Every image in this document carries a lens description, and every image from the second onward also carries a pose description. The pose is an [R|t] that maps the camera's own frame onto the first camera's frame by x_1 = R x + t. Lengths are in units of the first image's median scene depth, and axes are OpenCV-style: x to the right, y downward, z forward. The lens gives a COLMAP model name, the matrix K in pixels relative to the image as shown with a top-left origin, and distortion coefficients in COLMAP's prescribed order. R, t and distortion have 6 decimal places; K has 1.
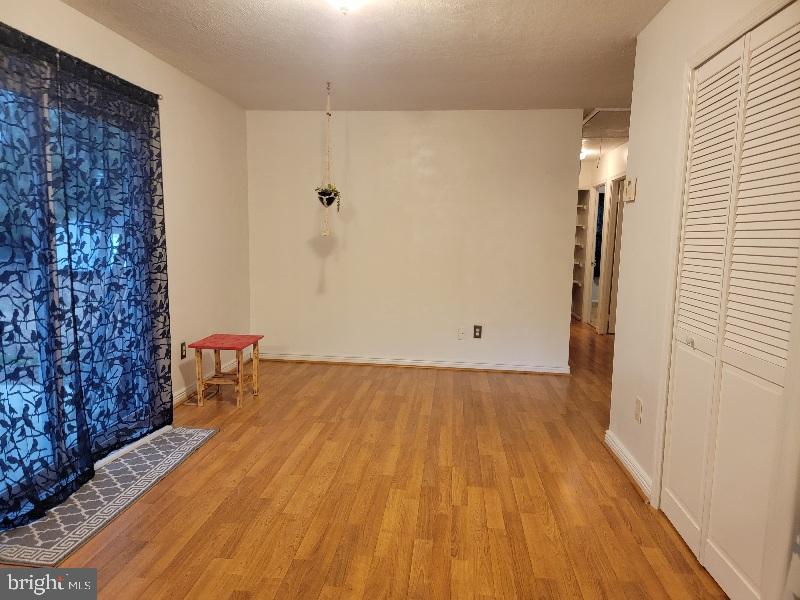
lens RADIAL K [[554.6, 0, 399.3], [0, 554.6, 301.0], [0, 0, 1]] dist [0.072520, -0.041831]
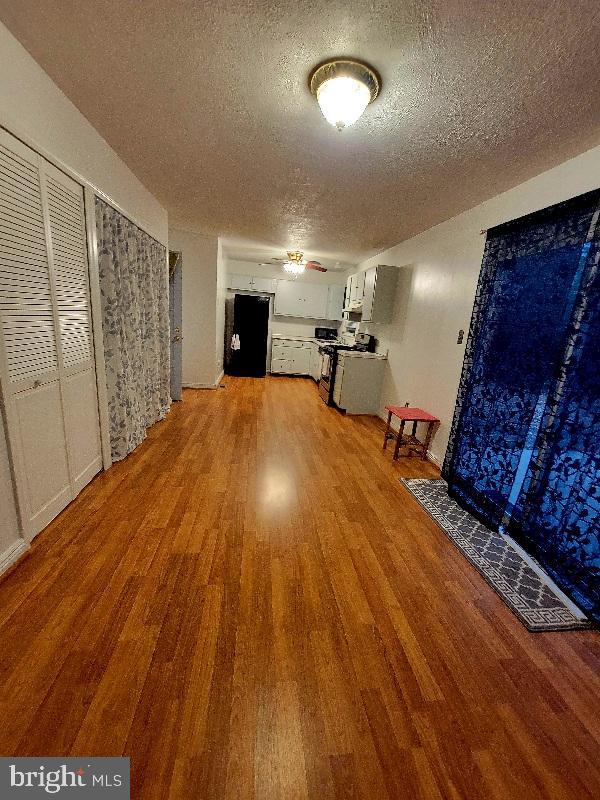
lens RADIAL K [[319.8, 0, 299.8], [0, 319.8, 400.1], [0, 0, 1]] dist [-0.003766, -0.000022]
pose [[-0.969567, -0.045159, -0.240624, 0.083334], [-0.130220, 0.927406, 0.350657, -0.162391], [0.207320, 0.371320, -0.905064, 1.309856]]
